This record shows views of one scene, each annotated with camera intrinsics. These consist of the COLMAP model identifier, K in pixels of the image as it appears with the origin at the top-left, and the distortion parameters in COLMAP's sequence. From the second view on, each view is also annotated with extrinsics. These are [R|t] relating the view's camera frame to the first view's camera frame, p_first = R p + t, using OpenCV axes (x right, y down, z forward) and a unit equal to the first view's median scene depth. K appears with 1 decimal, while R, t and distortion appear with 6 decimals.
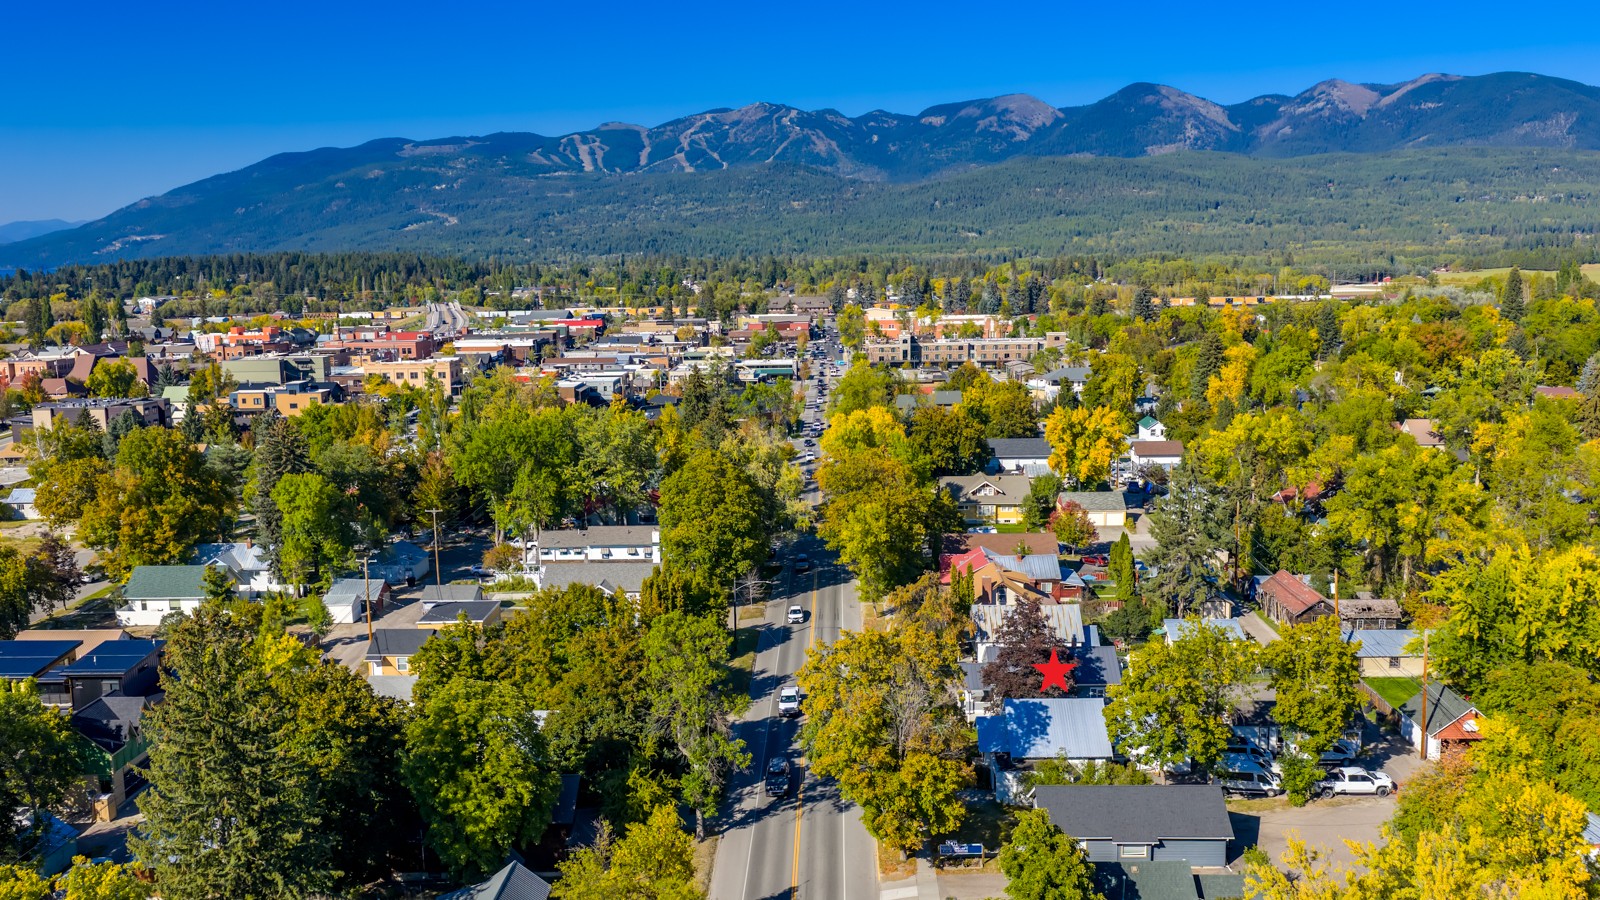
lens RADIAL K [[1344.5, 0, 800.0], [0, 1344.5, 450.0], [0, 0, 1]] dist [0.005100, -0.000279]
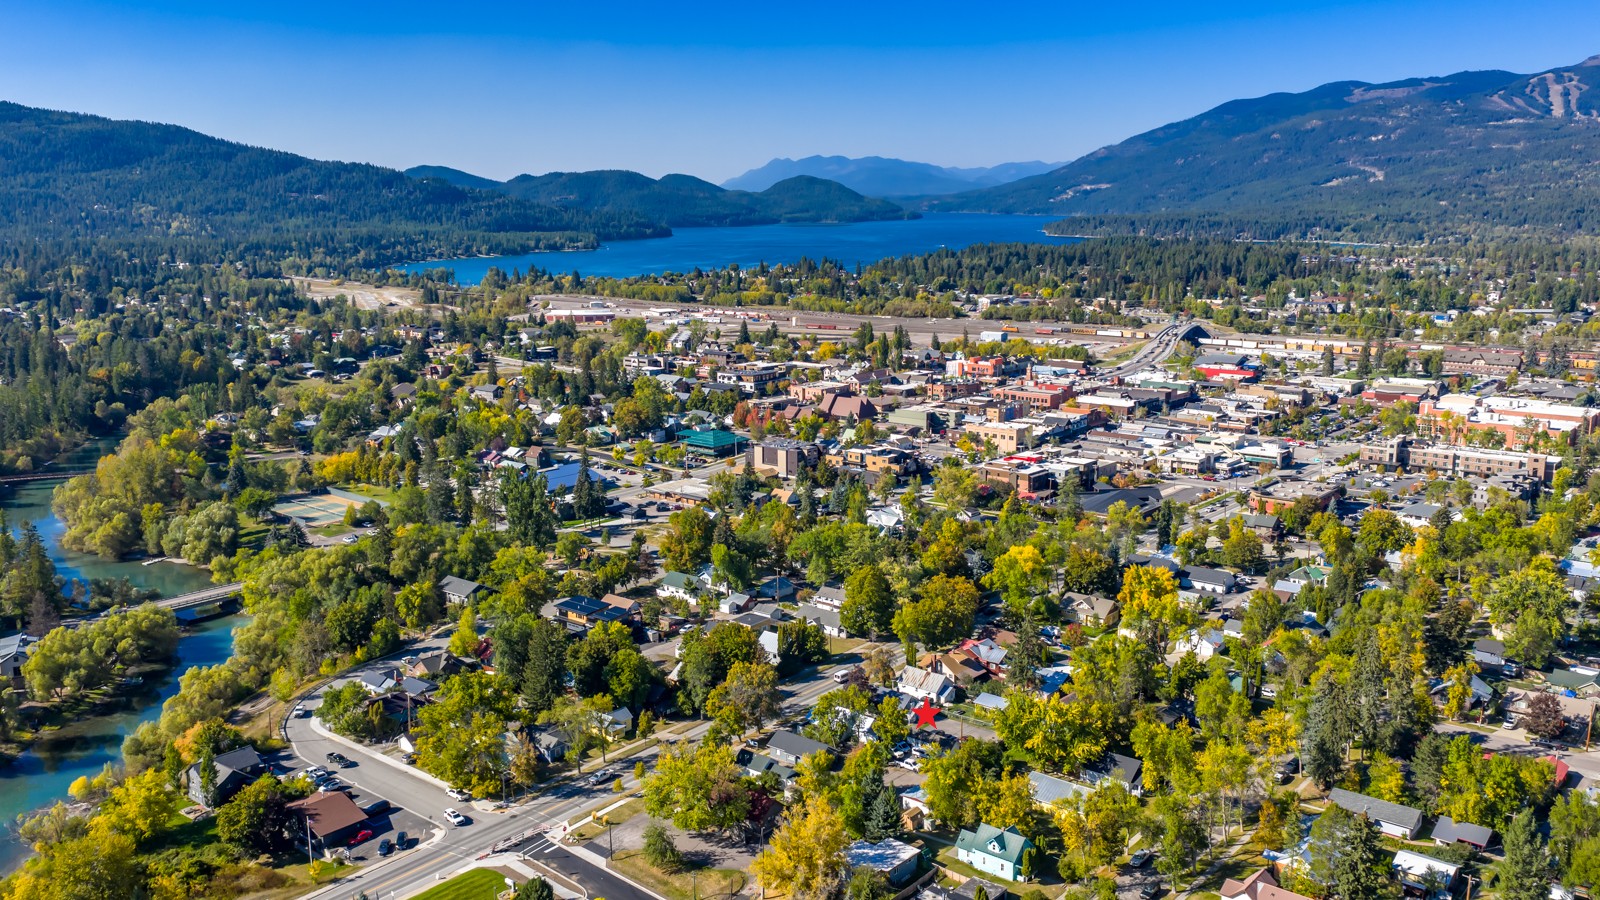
lens RADIAL K [[1344.5, 0, 800.0], [0, 1344.5, 450.0], [0, 0, 1]] dist [0.005100, -0.000279]
pose [[0.785229, 0.123372, -0.606791, 0.383756], [-0.097973, 0.992360, 0.074982, -0.114100], [0.611406, 0.000571, 0.791317, -0.249658]]
